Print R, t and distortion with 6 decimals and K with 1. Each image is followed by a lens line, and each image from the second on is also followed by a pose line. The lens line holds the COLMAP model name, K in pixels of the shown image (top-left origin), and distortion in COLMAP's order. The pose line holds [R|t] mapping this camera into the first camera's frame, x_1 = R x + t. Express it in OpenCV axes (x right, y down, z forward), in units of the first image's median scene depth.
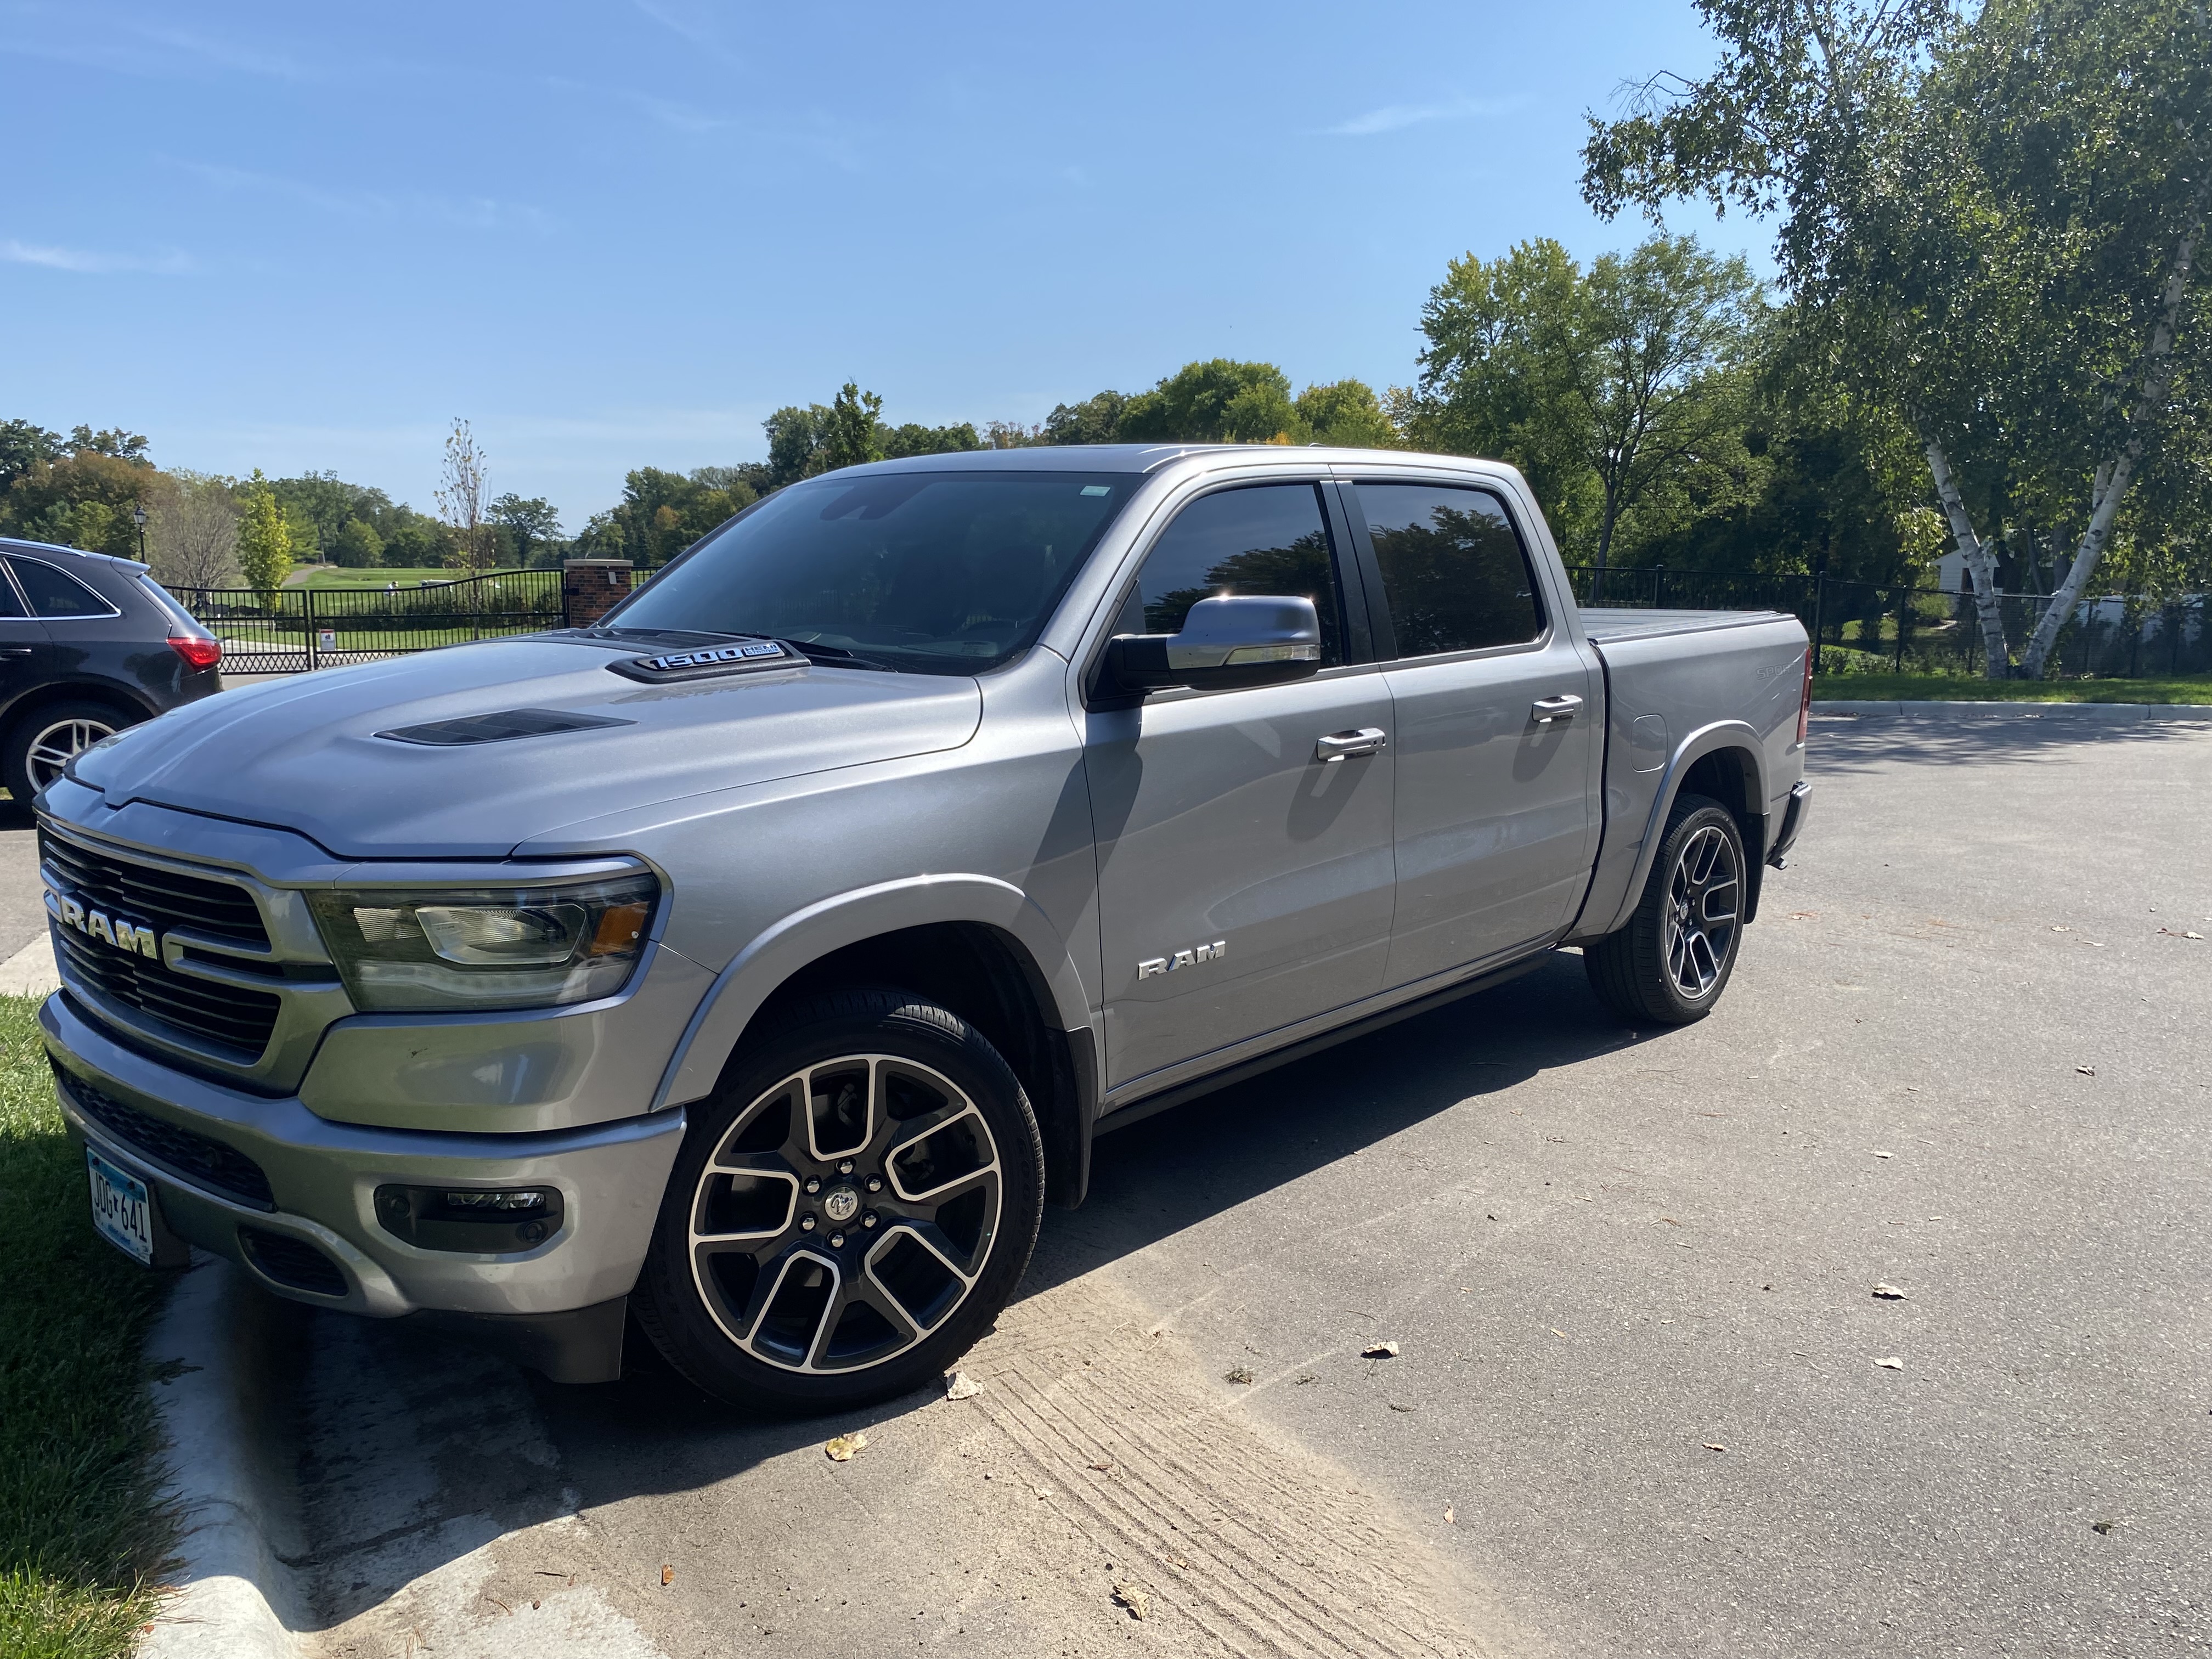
lens RADIAL K [[1648.0, 0, 1109.9], [0, 1648.0, 893.2], [0, 0, 1]] dist [0.002401, 0.007137]
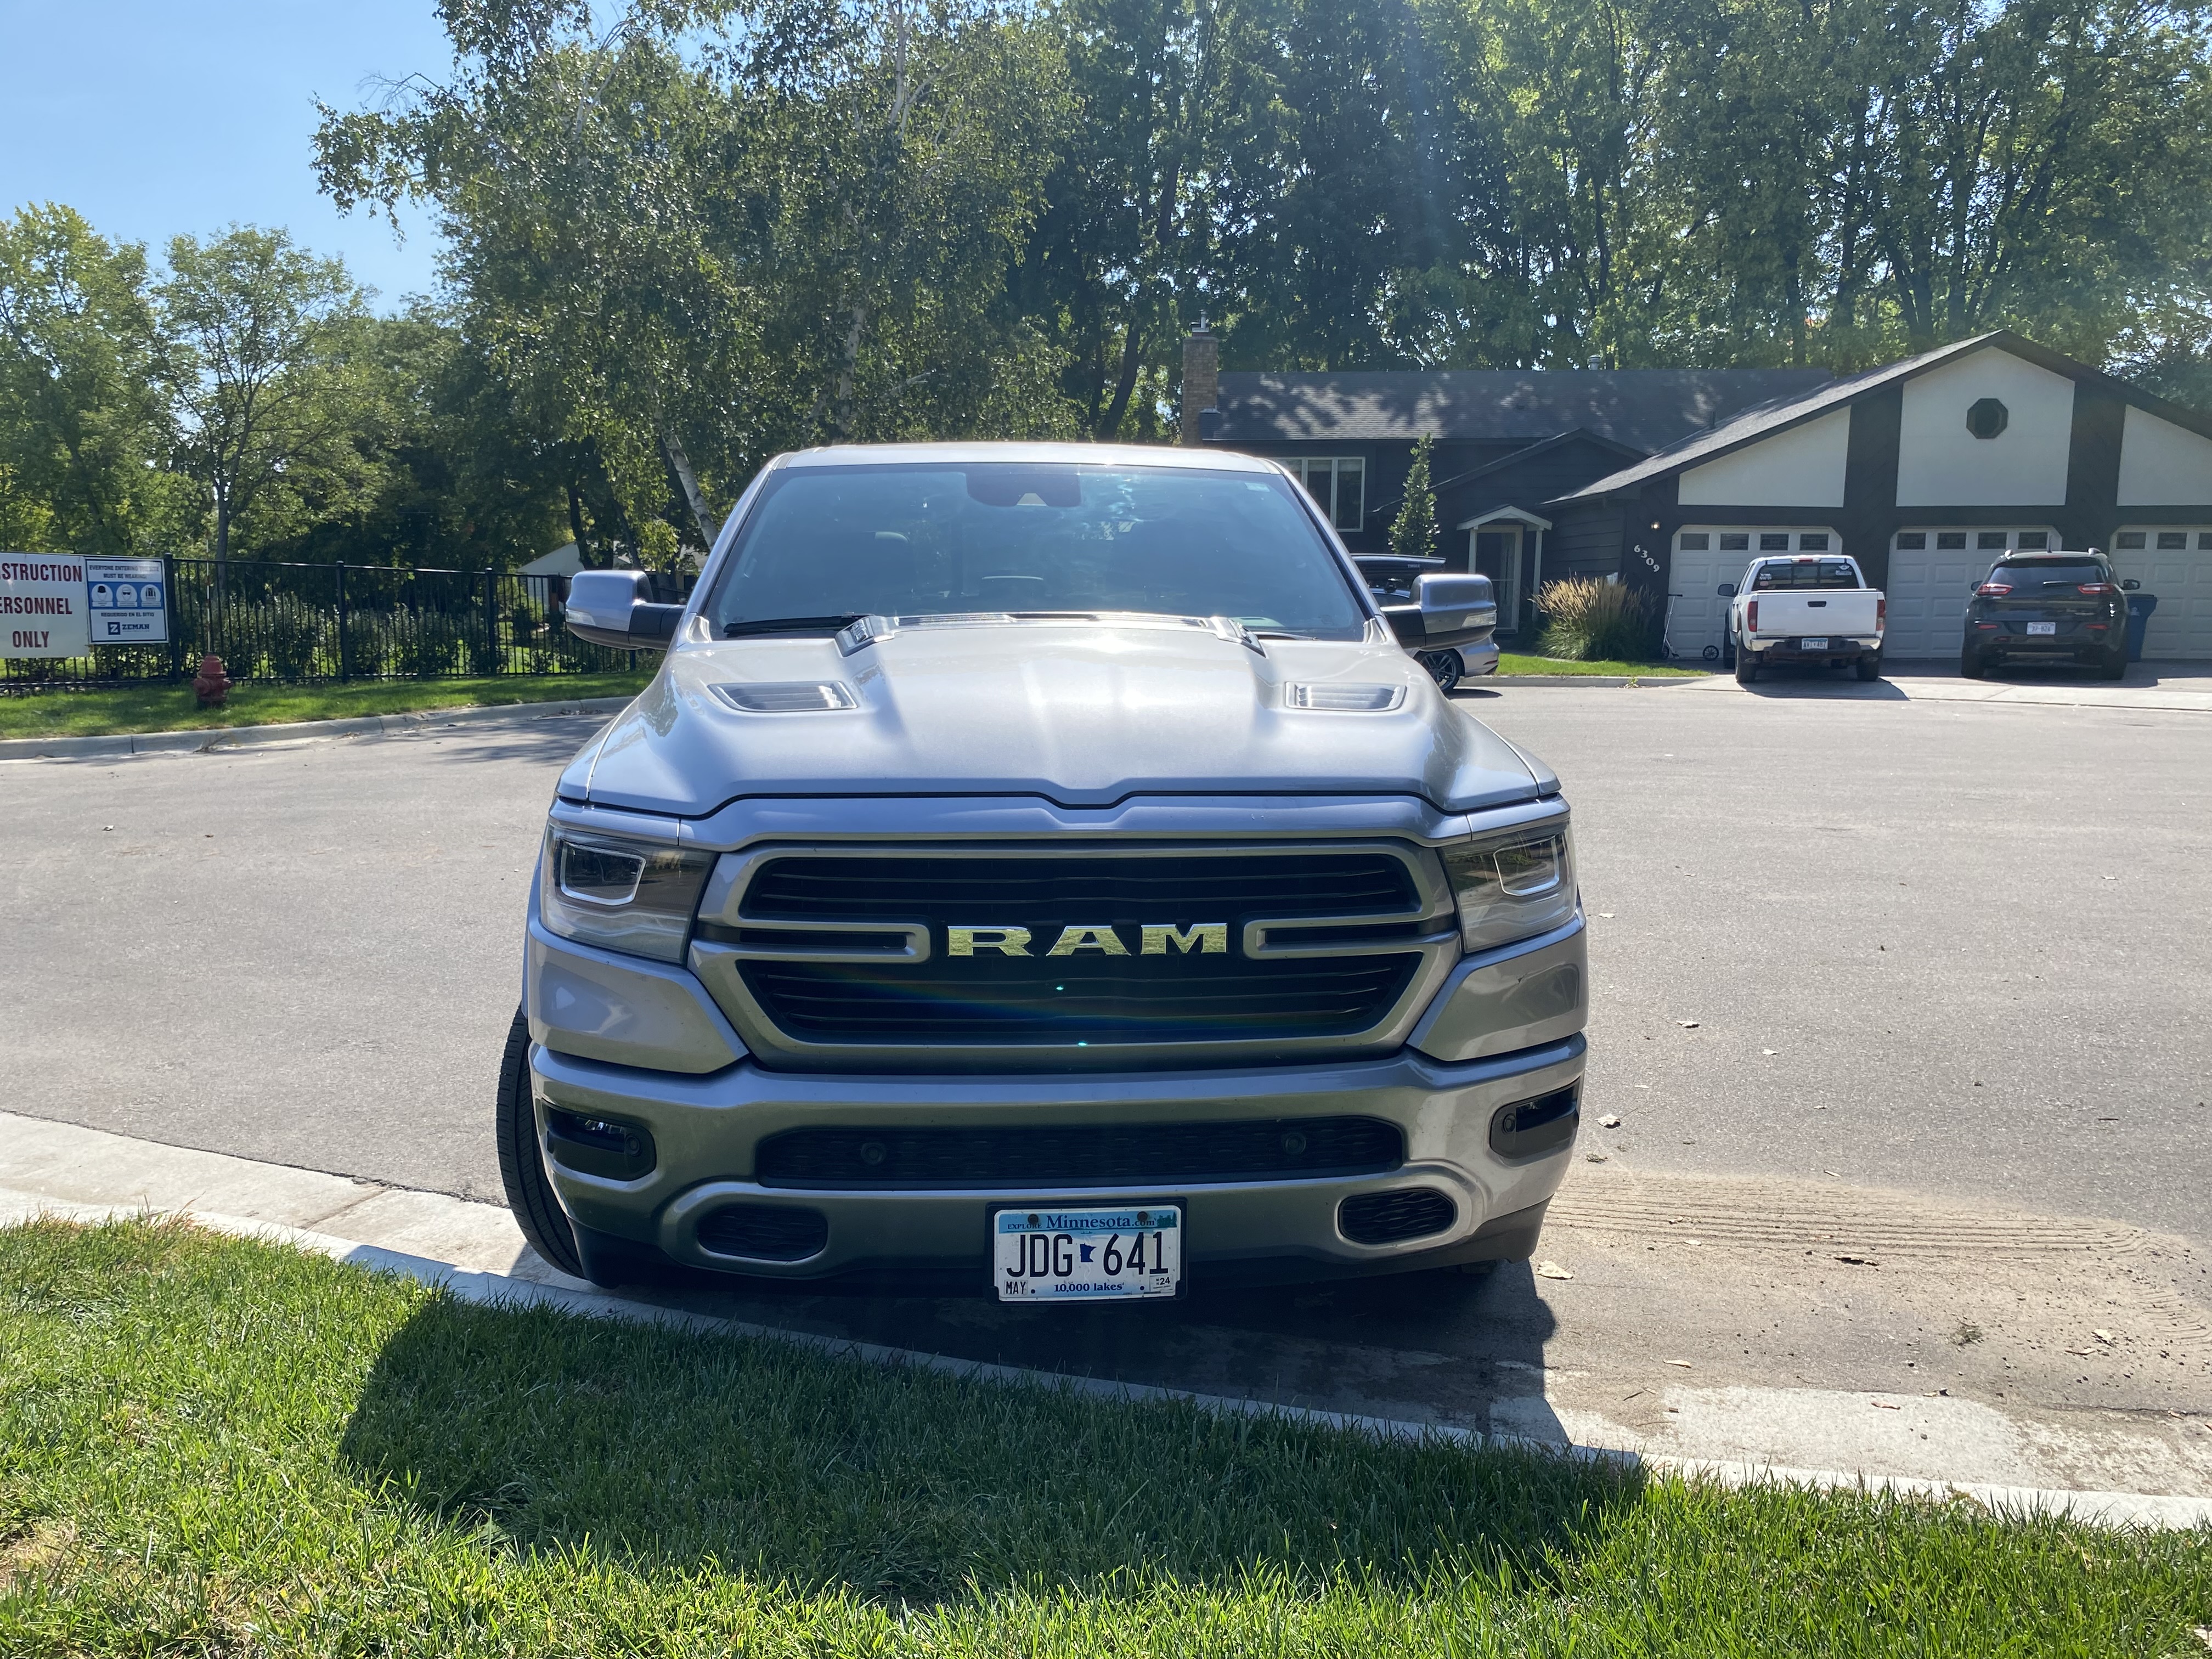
lens RADIAL K [[1693.7, 0, 1059.7], [0, 1693.7, 831.3], [0, 0, 1]] dist [0.002562, 0.000336]
pose [[0.690399, -0.105280, 0.715728, -0.076790], [0.138015, 0.990351, 0.012545, -0.002608], [-0.710142, 0.090120, 0.698267, 0.022721]]
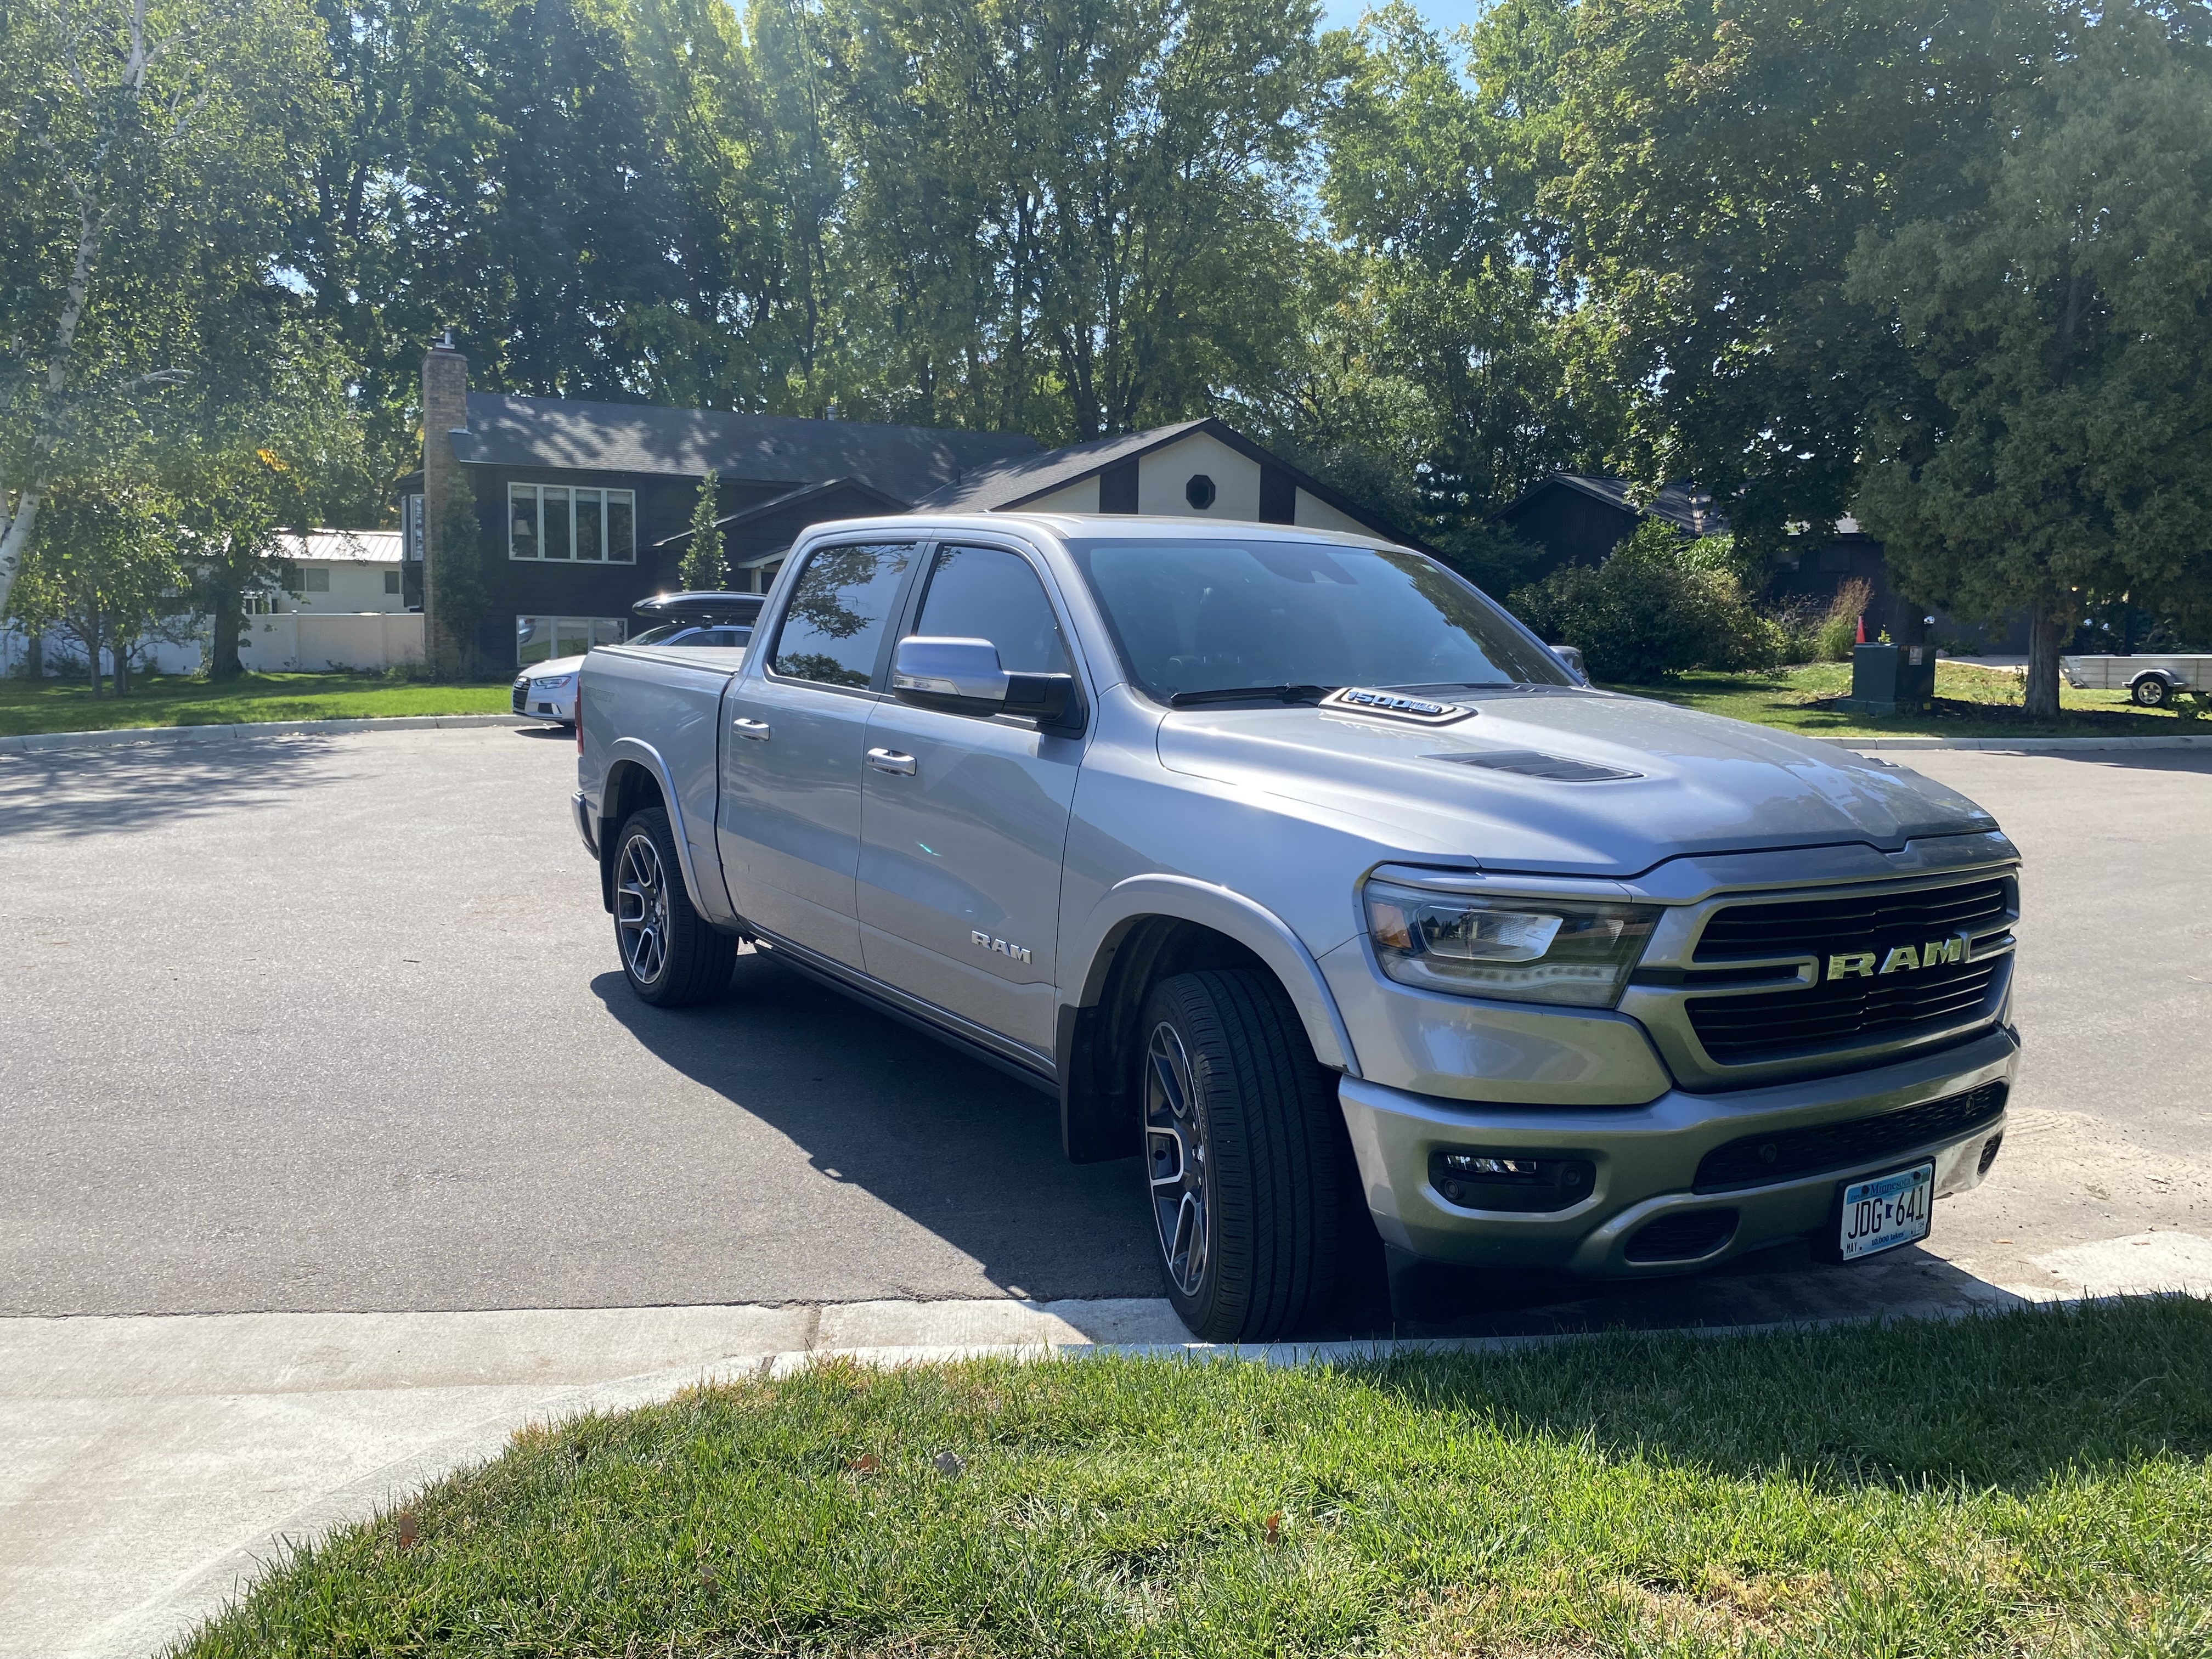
lens RADIAL K [[1693.7, 0, 1059.7], [0, 1693.7, 831.3], [0, 0, 1]] dist [0.002562, 0.000336]
pose [[0.243837, -0.112788, 0.963235, -0.110829], [0.161844, 0.984019, 0.074252, -0.013877], [-0.956216, 0.137789, 0.258195, 0.074412]]
